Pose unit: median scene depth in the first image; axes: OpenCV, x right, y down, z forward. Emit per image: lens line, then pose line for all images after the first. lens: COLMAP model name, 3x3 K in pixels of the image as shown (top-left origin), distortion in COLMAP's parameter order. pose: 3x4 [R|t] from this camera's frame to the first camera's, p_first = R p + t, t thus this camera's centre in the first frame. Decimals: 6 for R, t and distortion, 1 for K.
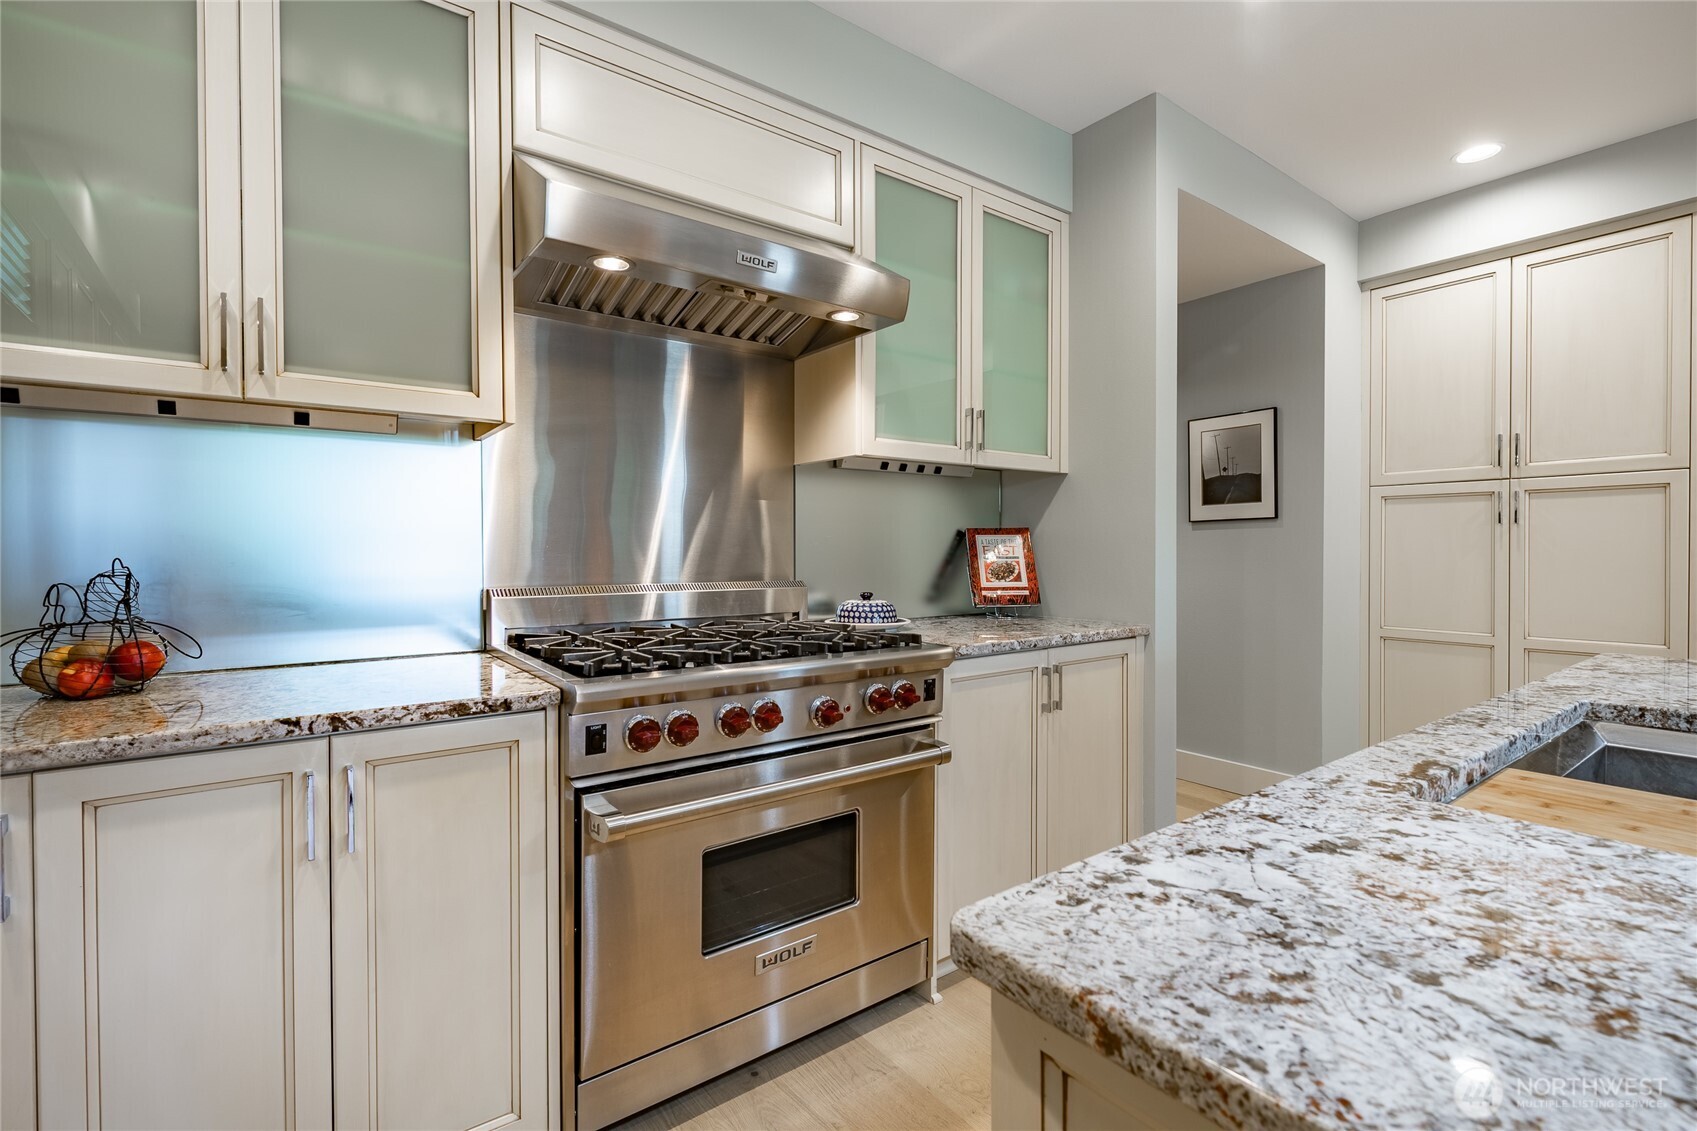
lens RADIAL K [[760.9, 0, 838.4], [0, 760.9, 555.1], [0, 0, 1]] dist [-0.001636, -0.001031]
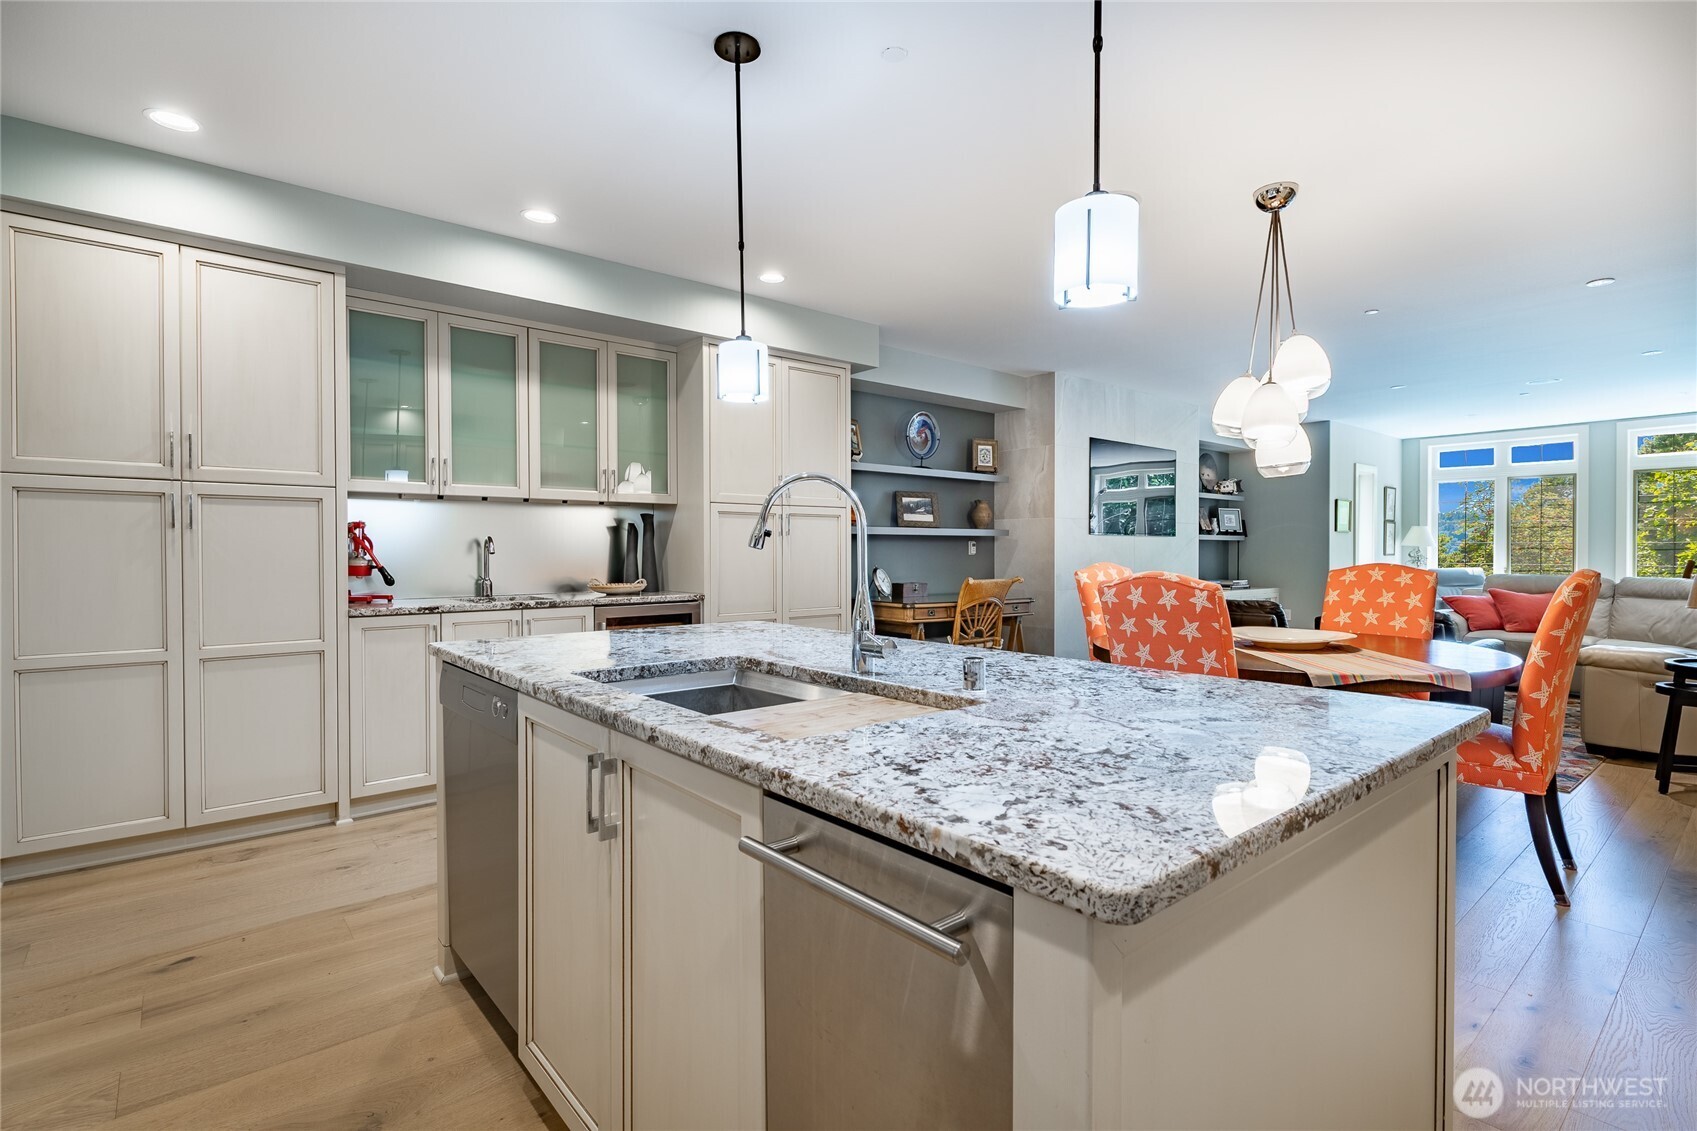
lens RADIAL K [[805.6, 0, 848.5], [0, 805.6, 565.5], [0, 0, 1]] dist [-0.003083, -0.001148]
pose [[-0.064305, -0.011331, 0.997866, -0.929095], [0.007948, 0.999898, 0.011867, -0.004563], [-0.997899, 0.008694, -0.064208, 1.395934]]
